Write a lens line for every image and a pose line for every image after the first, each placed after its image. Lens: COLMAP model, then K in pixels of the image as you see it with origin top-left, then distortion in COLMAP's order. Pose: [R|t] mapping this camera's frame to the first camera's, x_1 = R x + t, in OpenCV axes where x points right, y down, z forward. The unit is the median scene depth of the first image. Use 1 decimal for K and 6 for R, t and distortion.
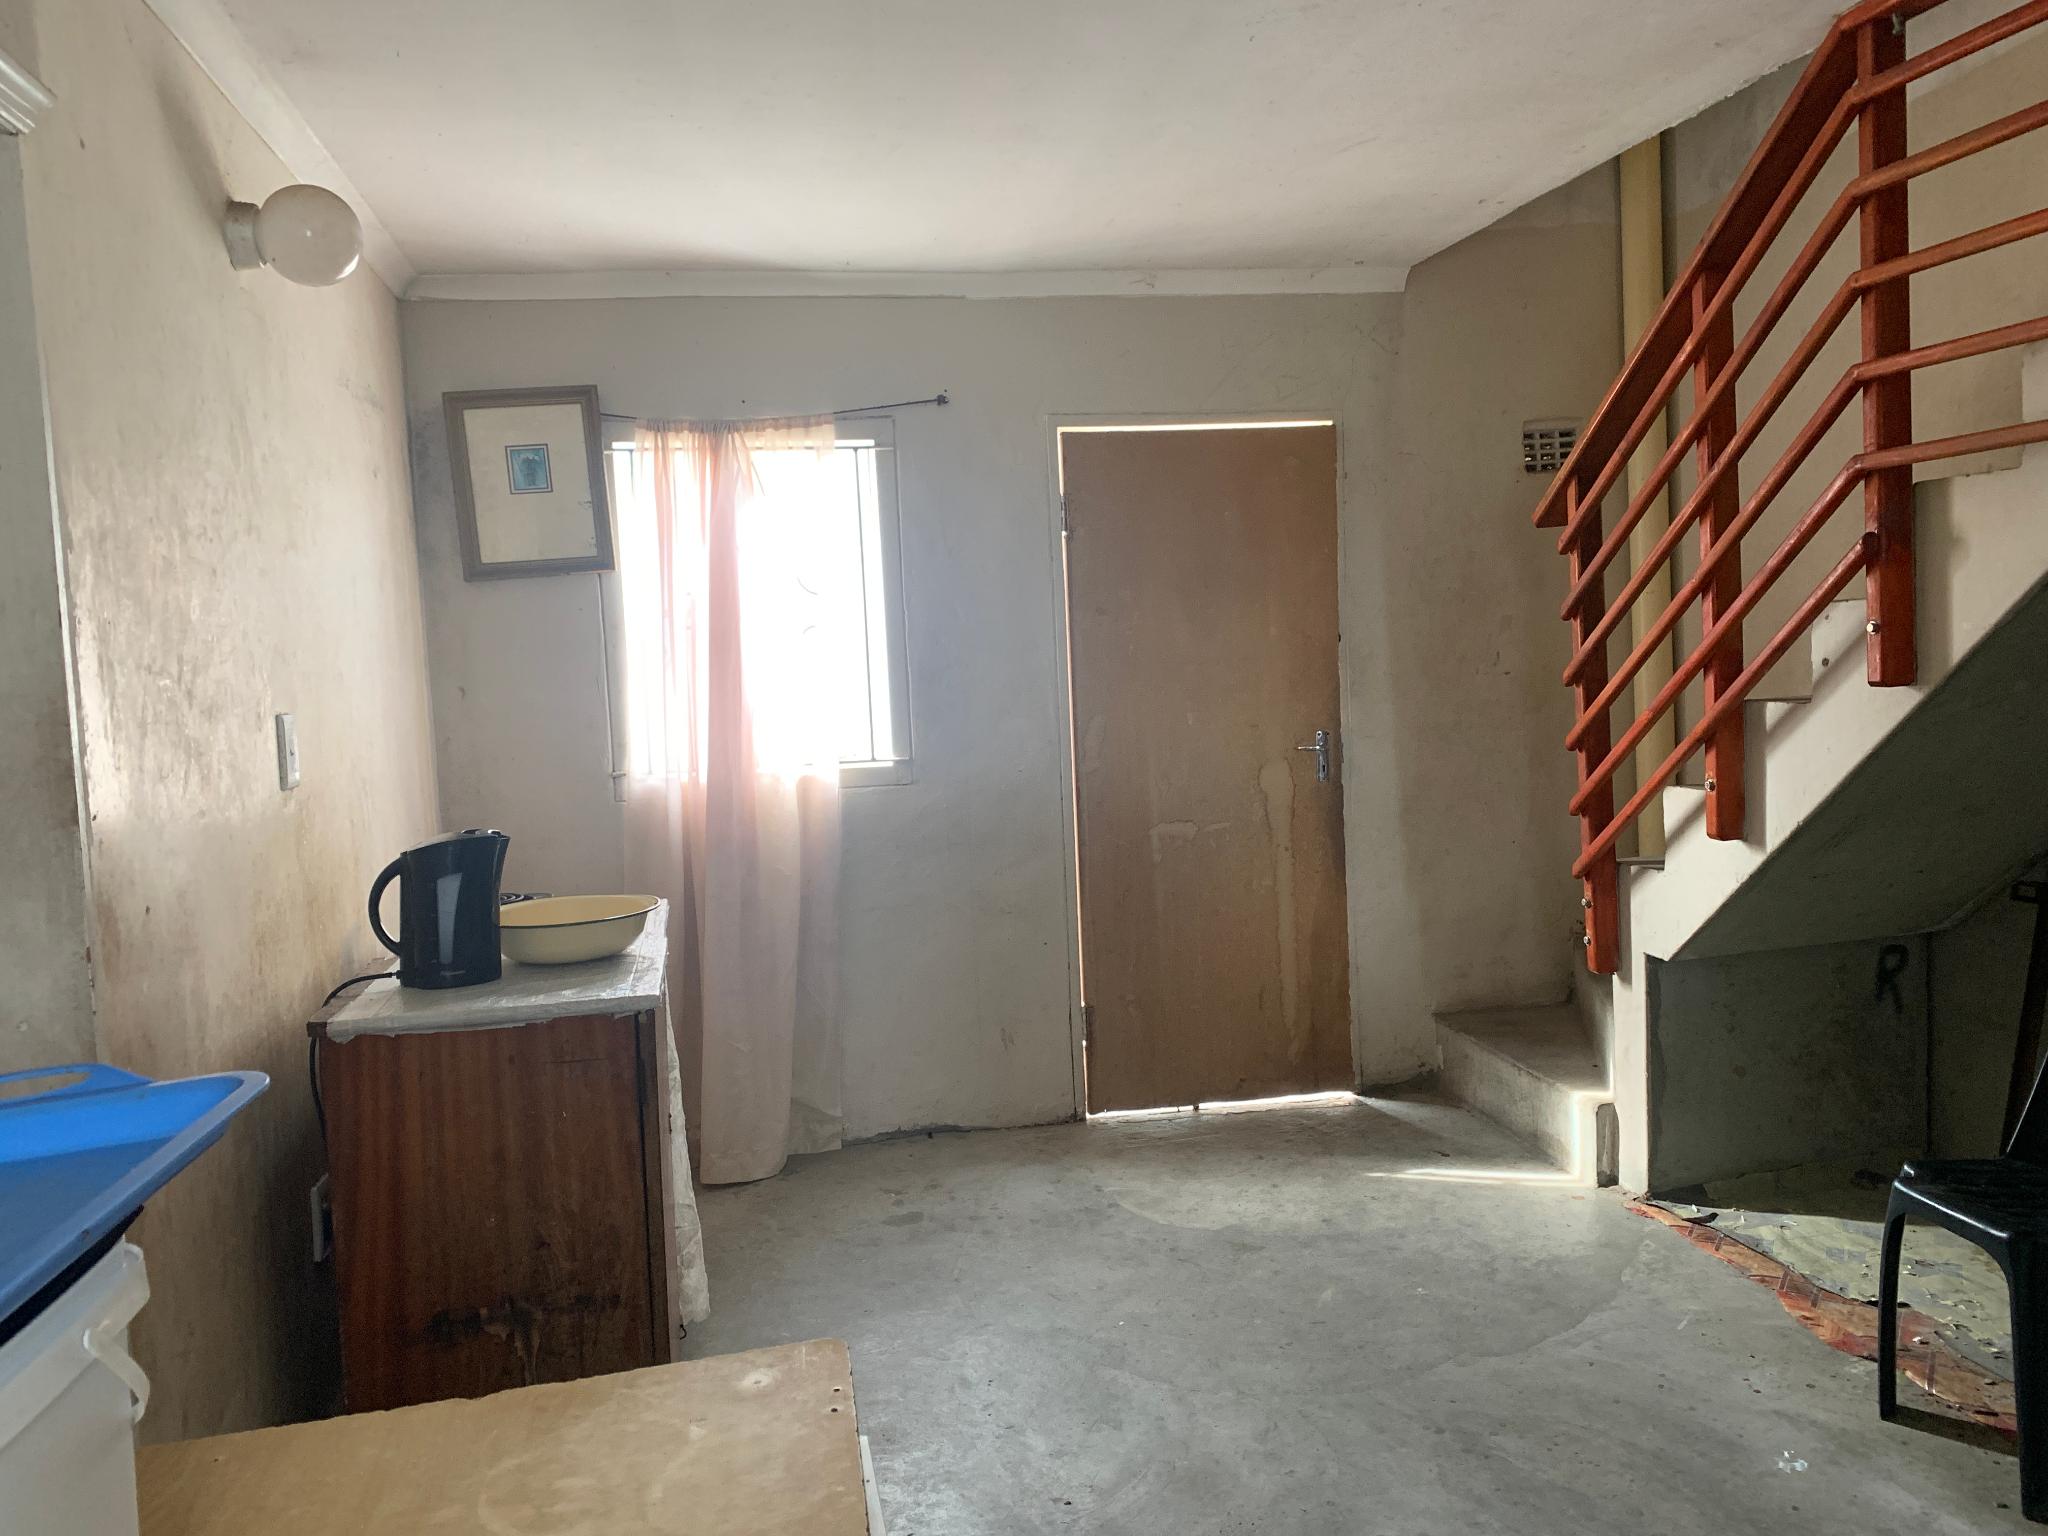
lens RADIAL K [[1538.6, 0, 1032.2], [0, 1538.6, 757.0], [0, 0, 1]] dist [0.095724, -0.211973]
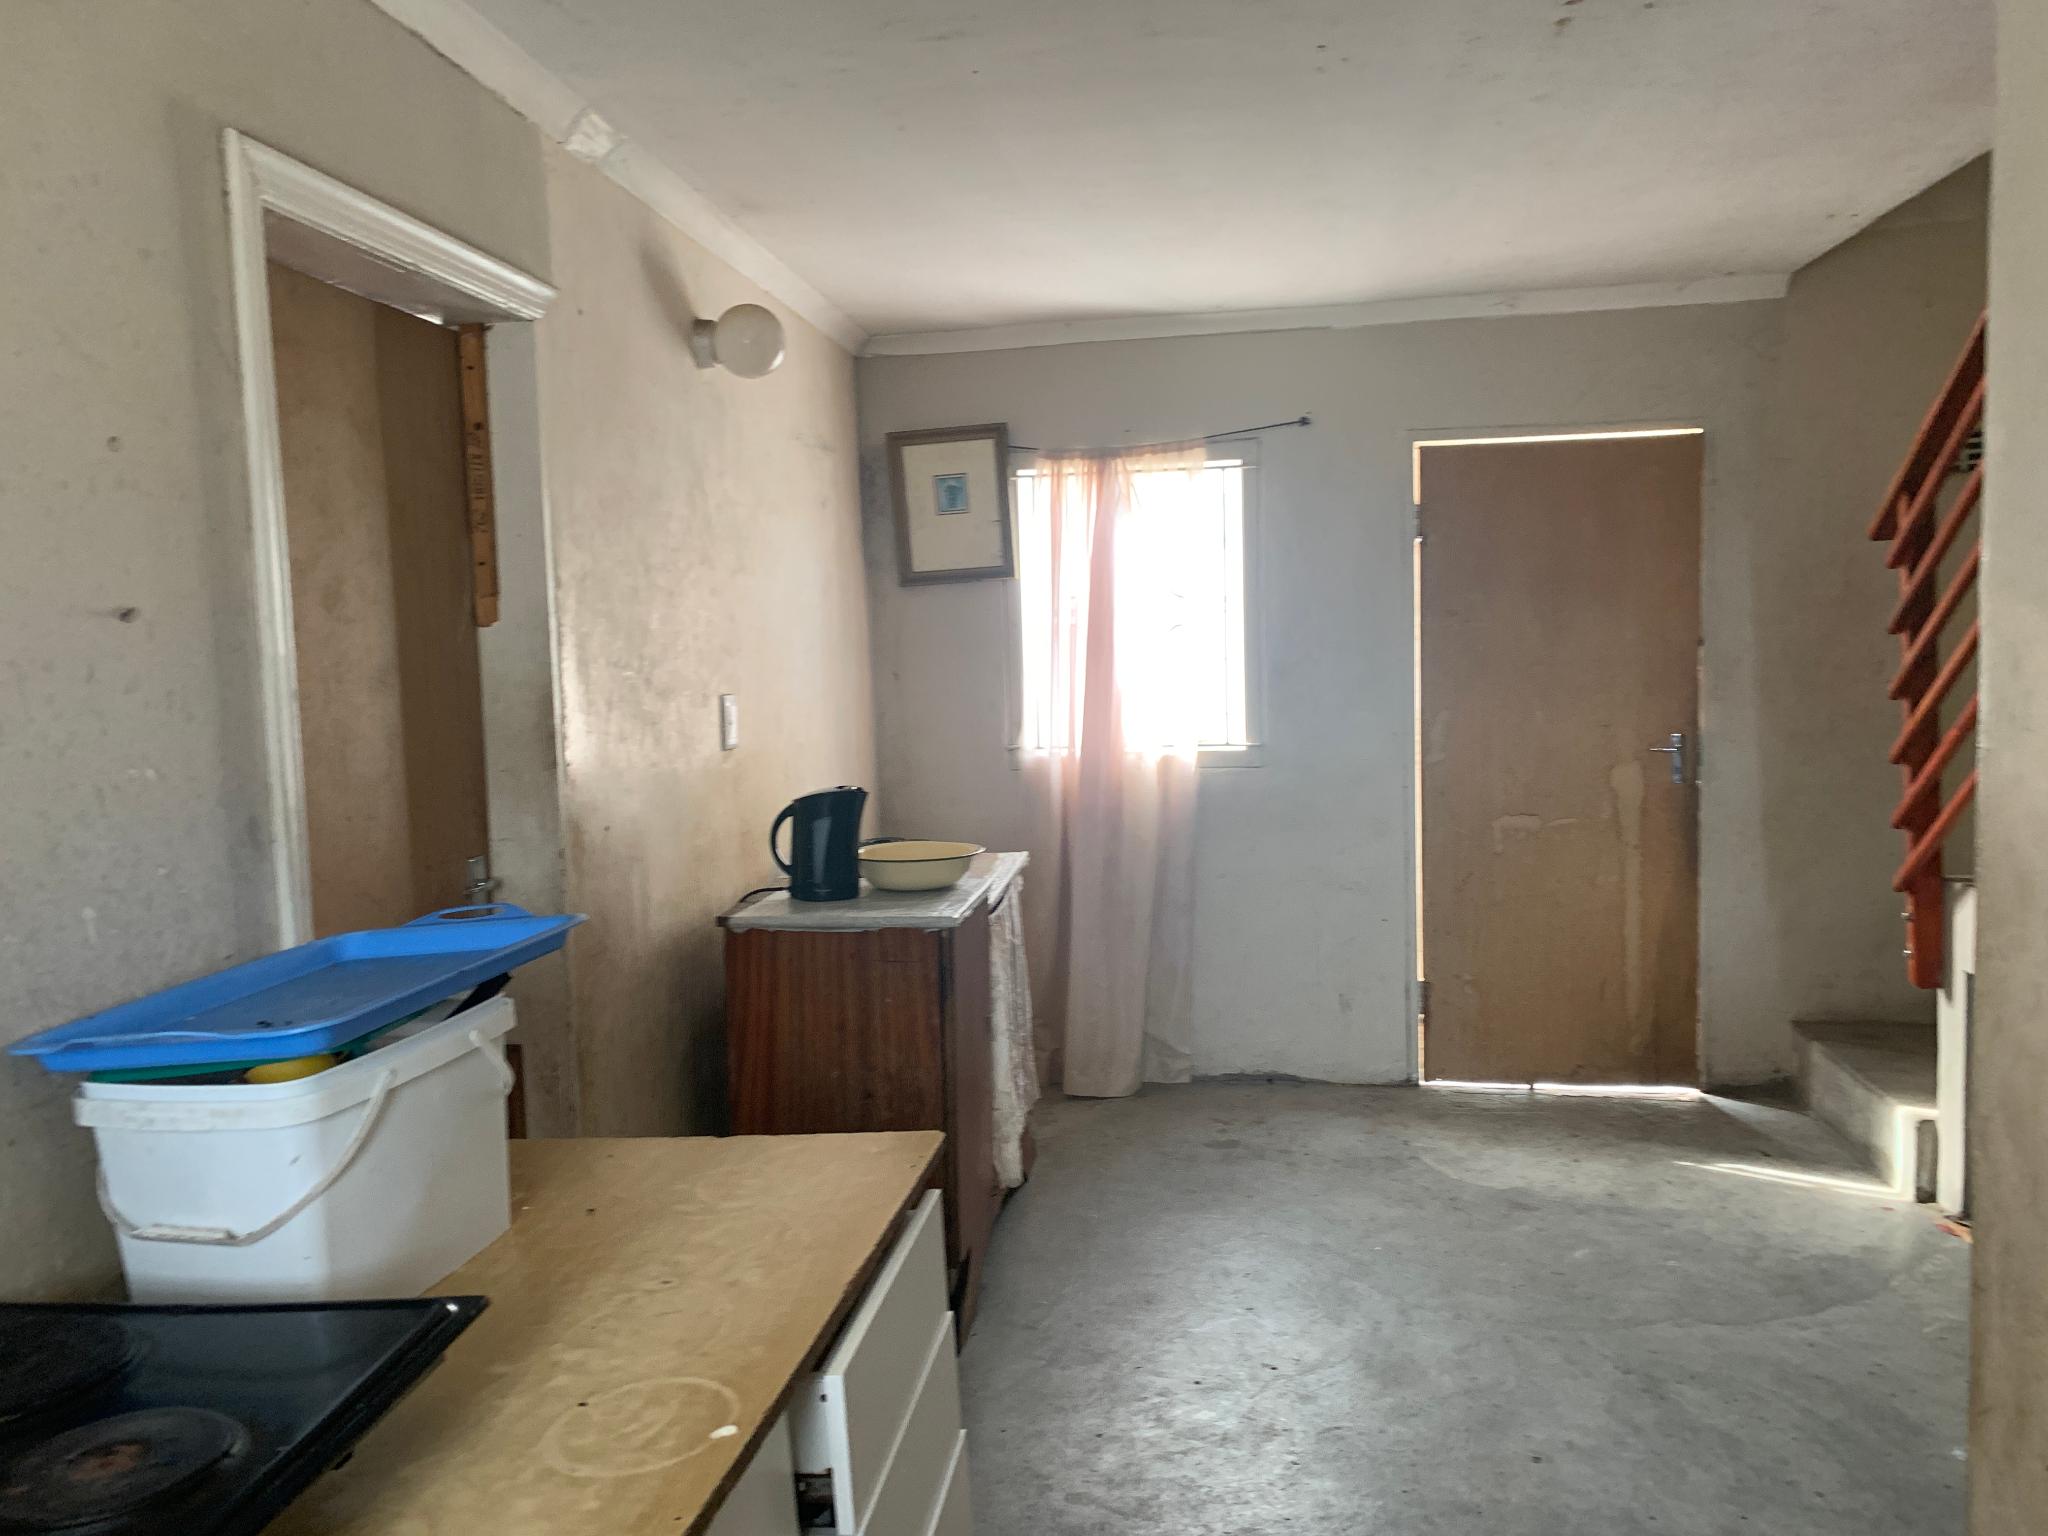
lens RADIAL K [[1521.0, 0, 1016.2], [0, 1521.0, 761.4], [0, 0, 1]] dist [0.059223, -0.074350]
pose [[0.943938, 0.044448, -0.327118, 0.130764], [-0.038629, 0.998959, 0.024268, -0.007346], [0.327856, -0.010271, 0.944672, -0.119098]]
